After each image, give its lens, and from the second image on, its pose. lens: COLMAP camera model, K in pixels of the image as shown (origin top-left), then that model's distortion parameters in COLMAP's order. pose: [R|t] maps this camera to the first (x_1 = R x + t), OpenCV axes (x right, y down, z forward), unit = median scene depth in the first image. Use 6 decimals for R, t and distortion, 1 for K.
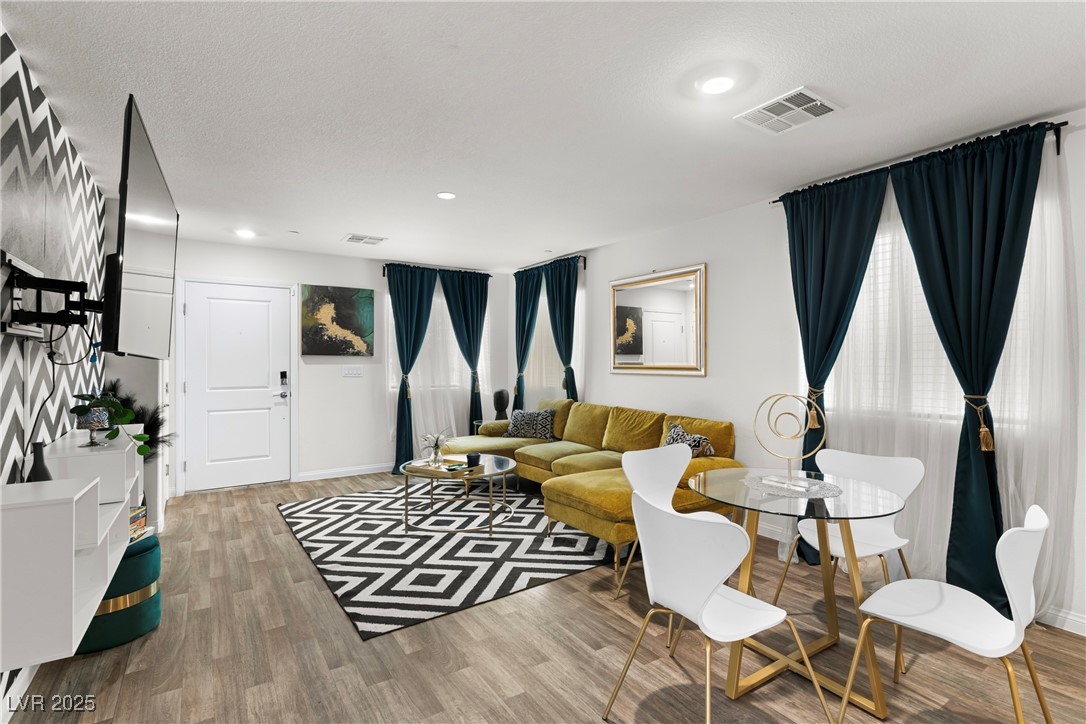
lens RADIAL K [[517.4, 0, 543.0], [0, 517.4, 362.0], [0, 0, 1]] dist [0.001878, 0.000169]
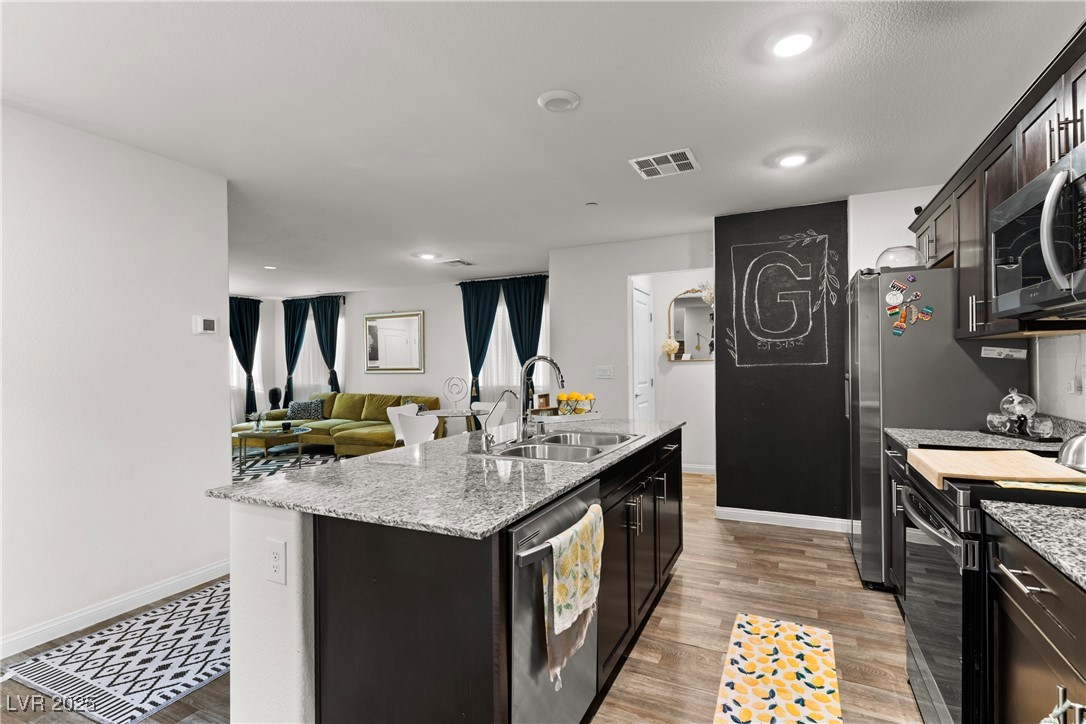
lens RADIAL K [[523.6, 0, 543.0], [0, 523.6, 362.0], [0, 0, 1]] dist [0.000025, -0.000106]
pose [[0.862195, -0.008962, 0.506498, -0.192192], [0.012765, 0.999910, -0.004037, 0.001154], [-0.506416, 0.009947, 0.862232, -0.596863]]
